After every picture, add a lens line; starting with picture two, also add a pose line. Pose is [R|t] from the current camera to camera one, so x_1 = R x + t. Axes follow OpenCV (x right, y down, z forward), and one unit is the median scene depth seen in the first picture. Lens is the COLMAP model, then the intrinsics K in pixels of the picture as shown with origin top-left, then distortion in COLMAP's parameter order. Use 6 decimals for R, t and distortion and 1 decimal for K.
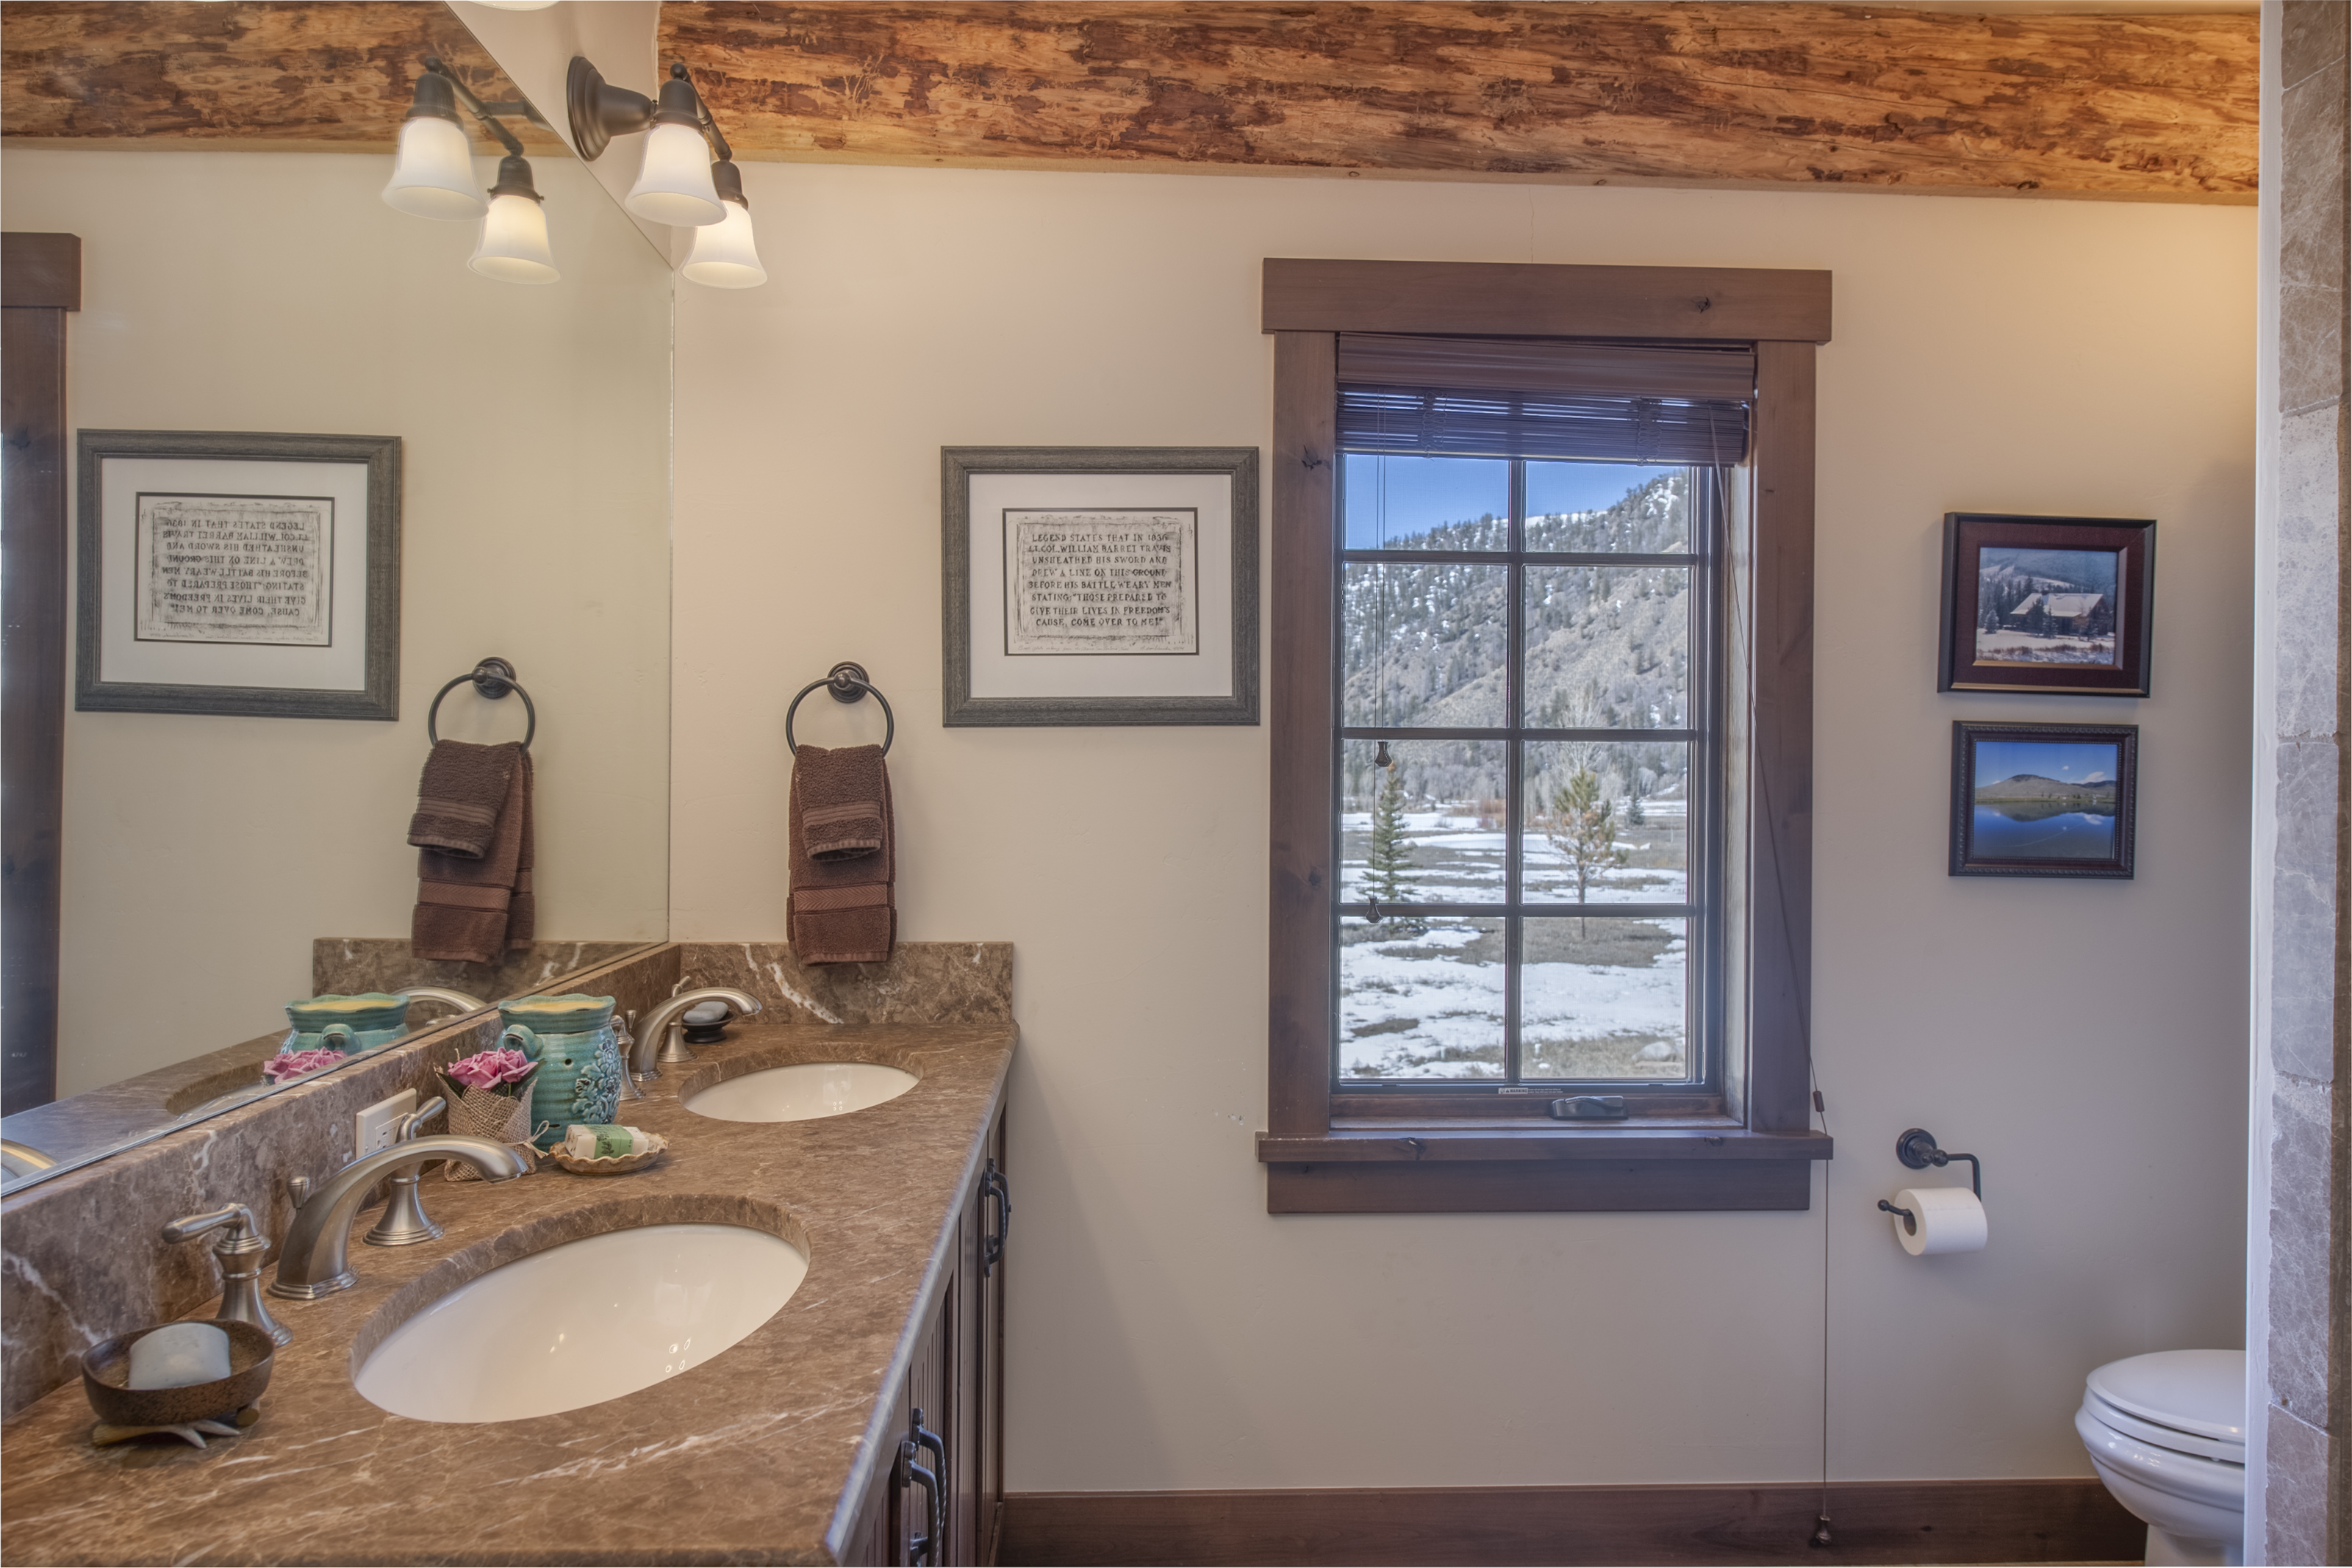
lens RADIAL K [[1576.4, 0, 1178.5], [0, 1576.4, 783.7], [0, 0, 1]] dist [-0.004623, 0.005347]
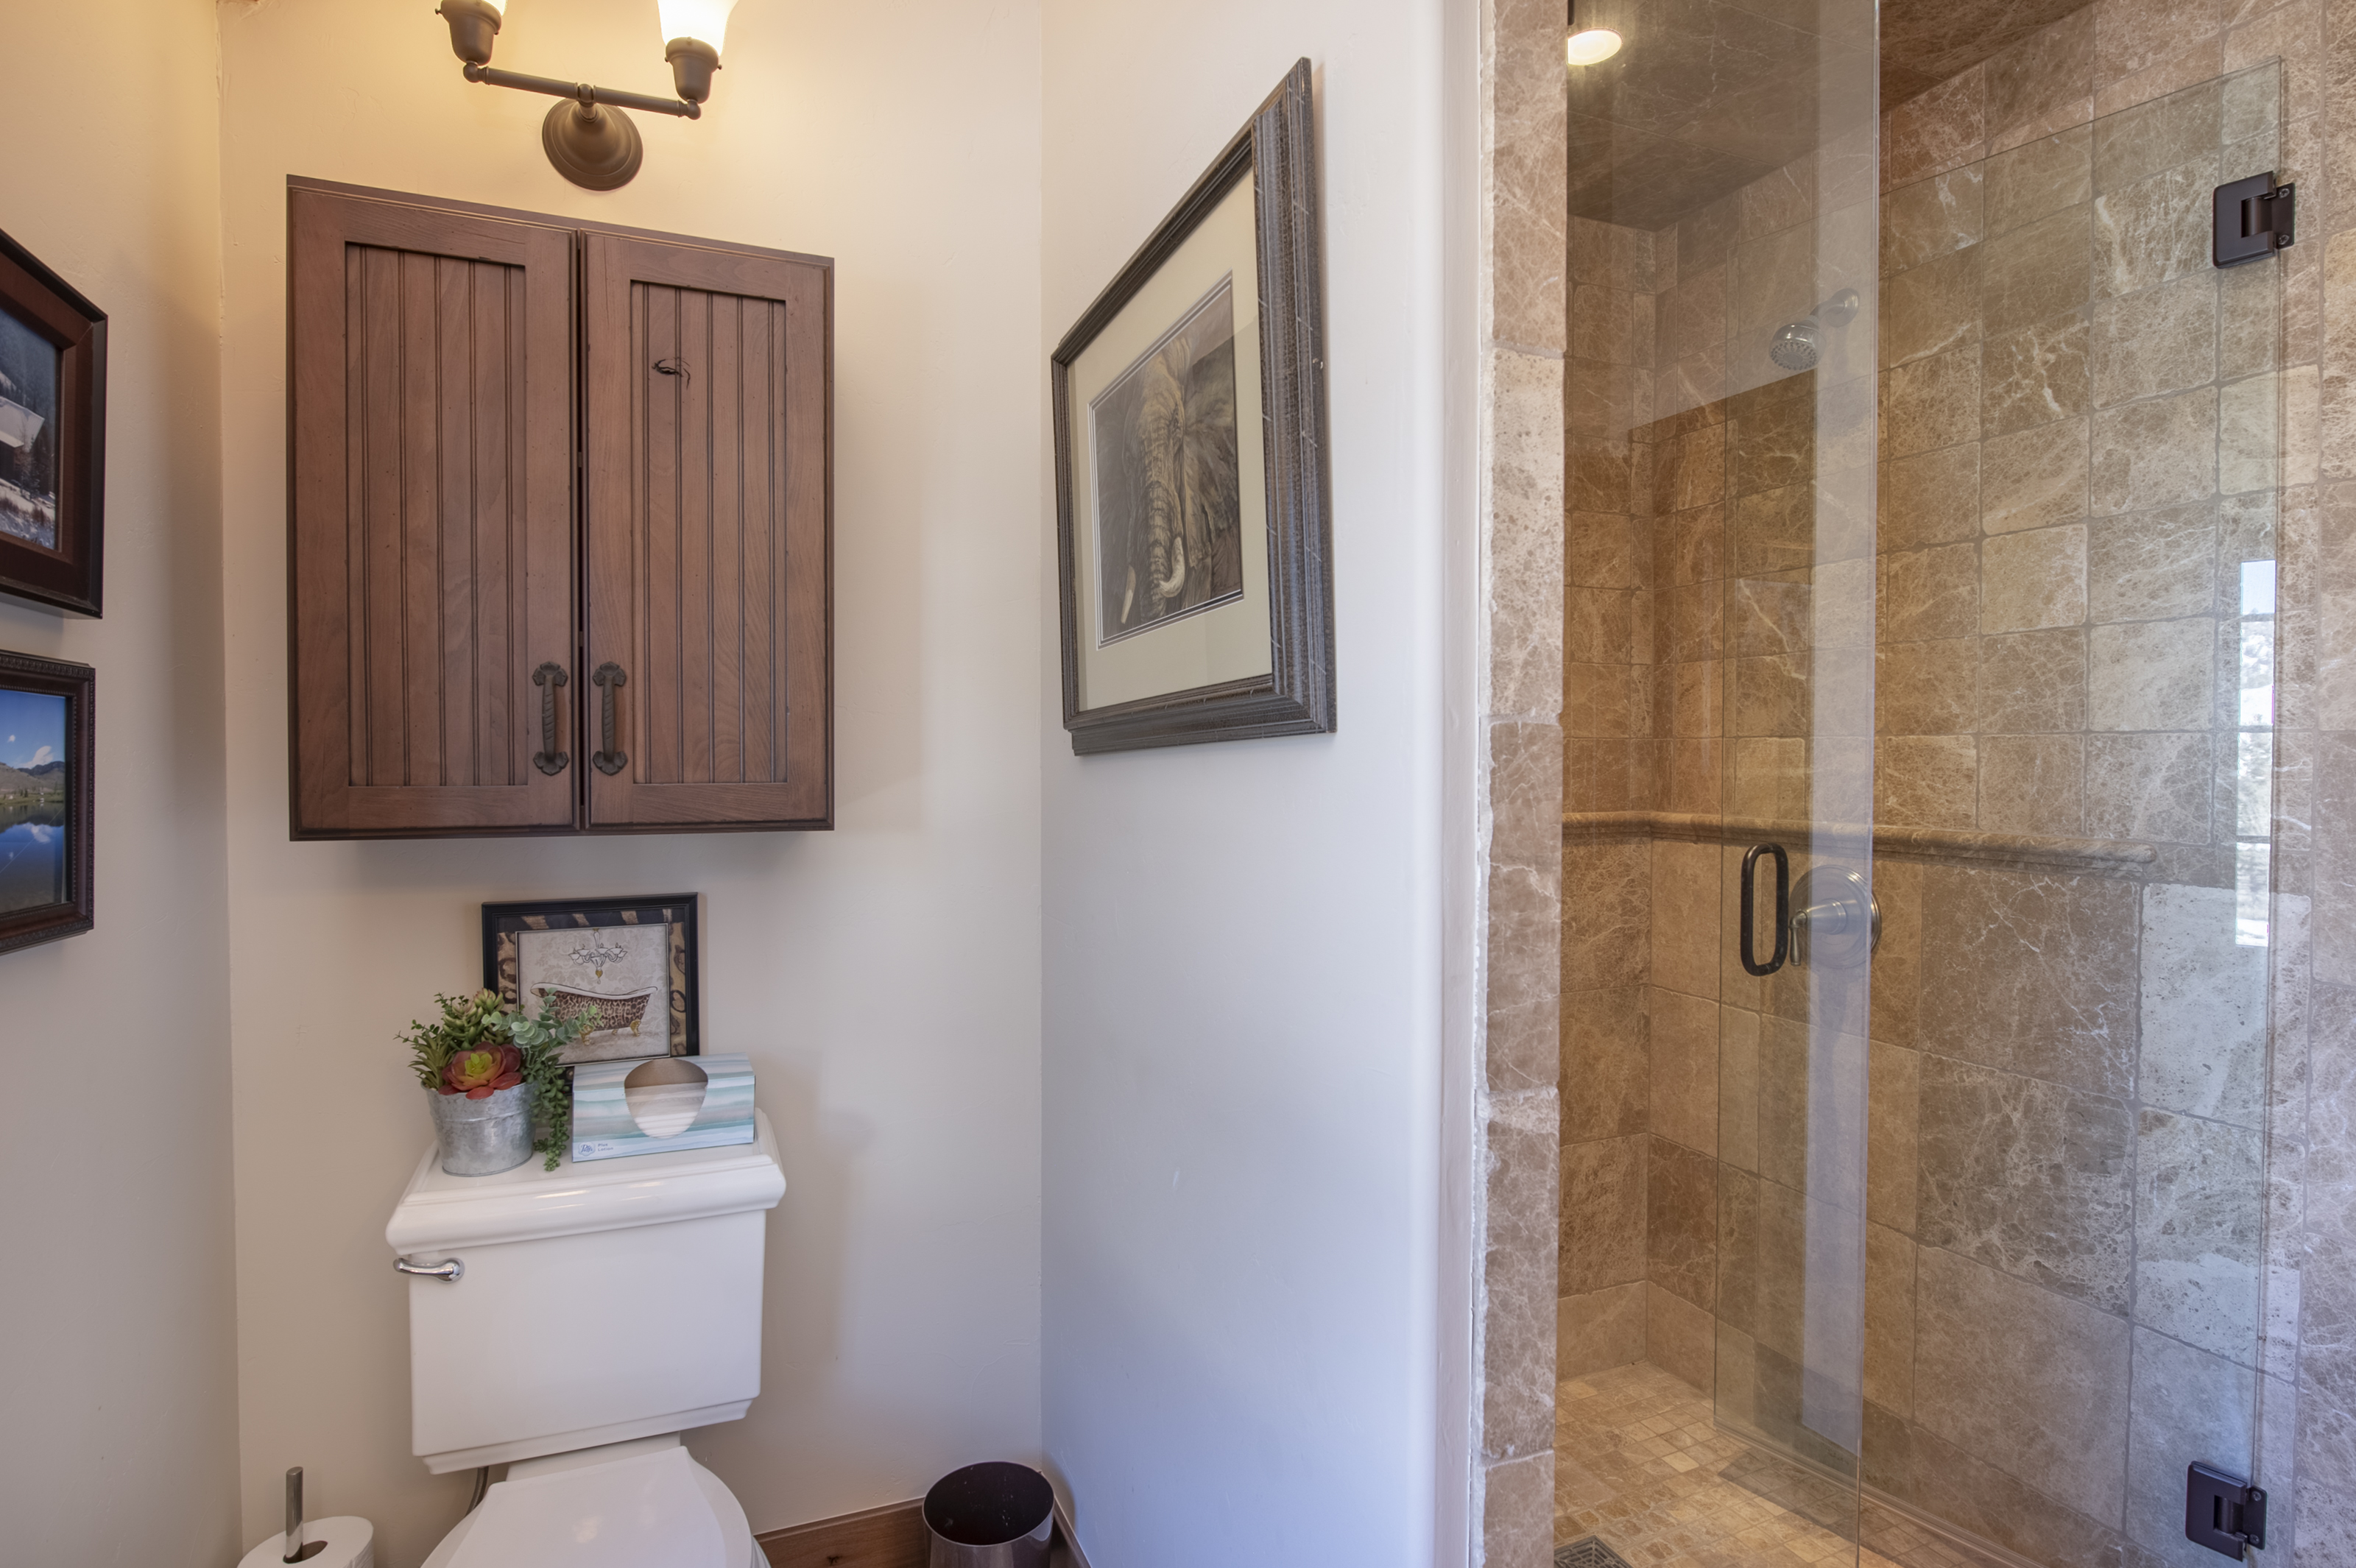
lens RADIAL K [[1143.1, 0, 1165.0], [0, 1143.1, 778.6], [0, 0, 1]] dist [-0.011927, 0.000505]
pose [[-0.326076, -0.028407, 0.944917, 0.161919], [0.001532, 0.999531, 0.030578, -0.013845], [-0.945342, 0.011418, -0.325880, 1.394985]]
